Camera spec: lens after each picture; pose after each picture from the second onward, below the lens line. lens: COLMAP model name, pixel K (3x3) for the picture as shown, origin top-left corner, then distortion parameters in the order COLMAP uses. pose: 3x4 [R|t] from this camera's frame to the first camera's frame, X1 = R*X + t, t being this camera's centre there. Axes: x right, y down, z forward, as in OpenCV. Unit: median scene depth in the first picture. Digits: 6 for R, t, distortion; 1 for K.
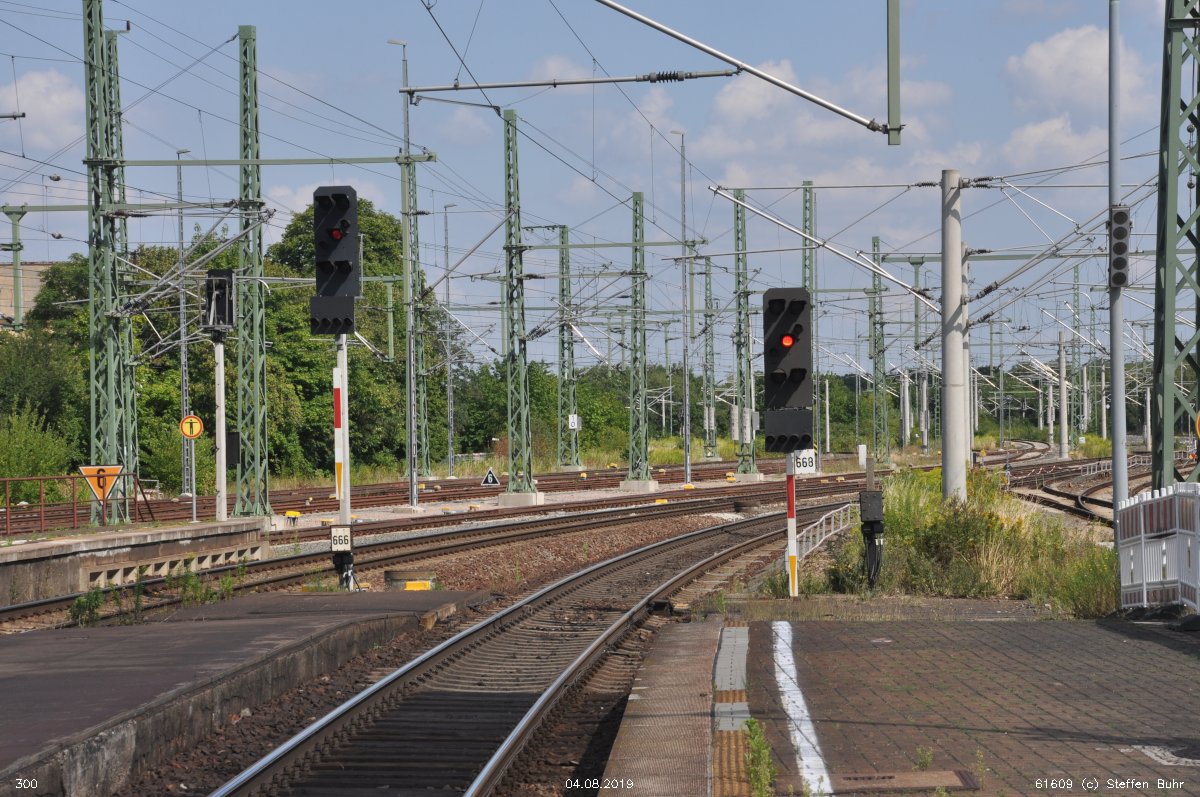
lens RADIAL K [[3870.1, 0, 599.7], [0, 3870.1, 398.8], [0, 0, 1]] dist [0.737487, 0.000000]
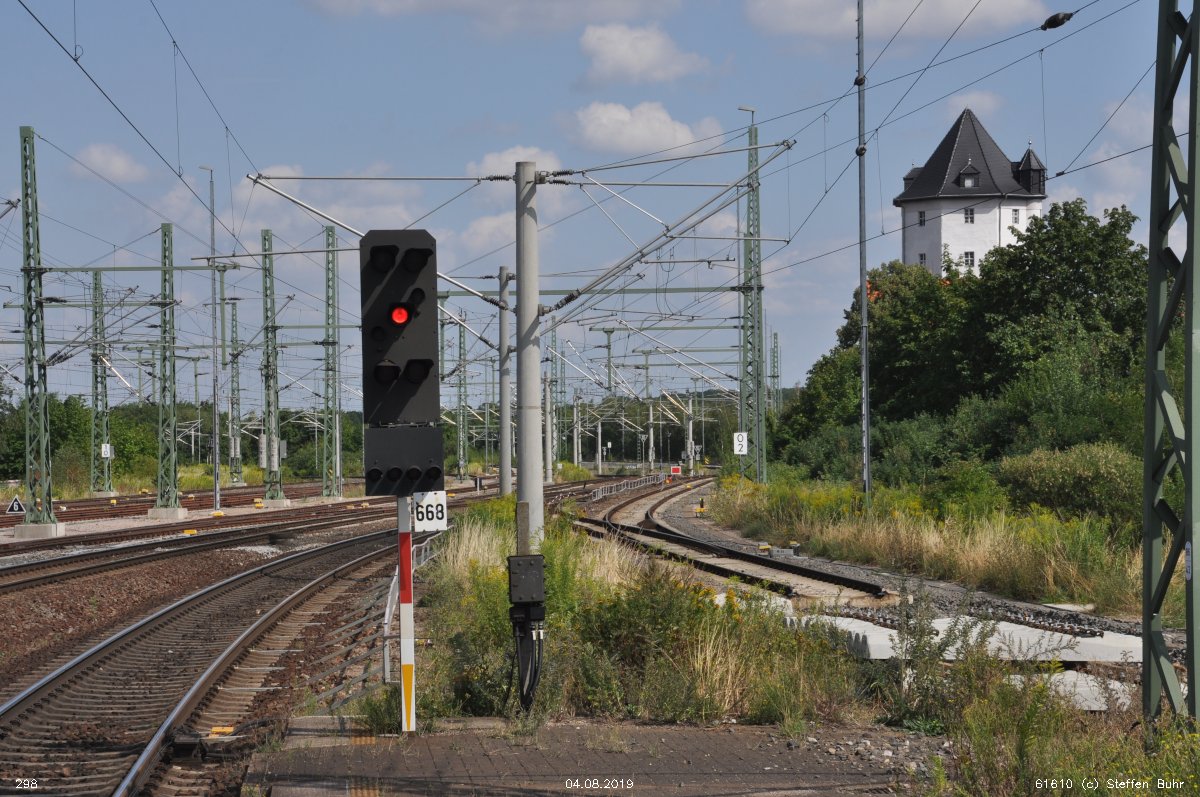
lens RADIAL K [[3232.7, 0, 599.8], [0, 3232.7, 410.0], [0, 0, 1]] dist [0.745690, 0.000000]
pose [[0.990165, 0.002481, 0.139886, 0.002109], [-0.001553, 0.999976, -0.006745, 0.001045], [-0.139899, 0.006461, 0.990145, 0.135425]]
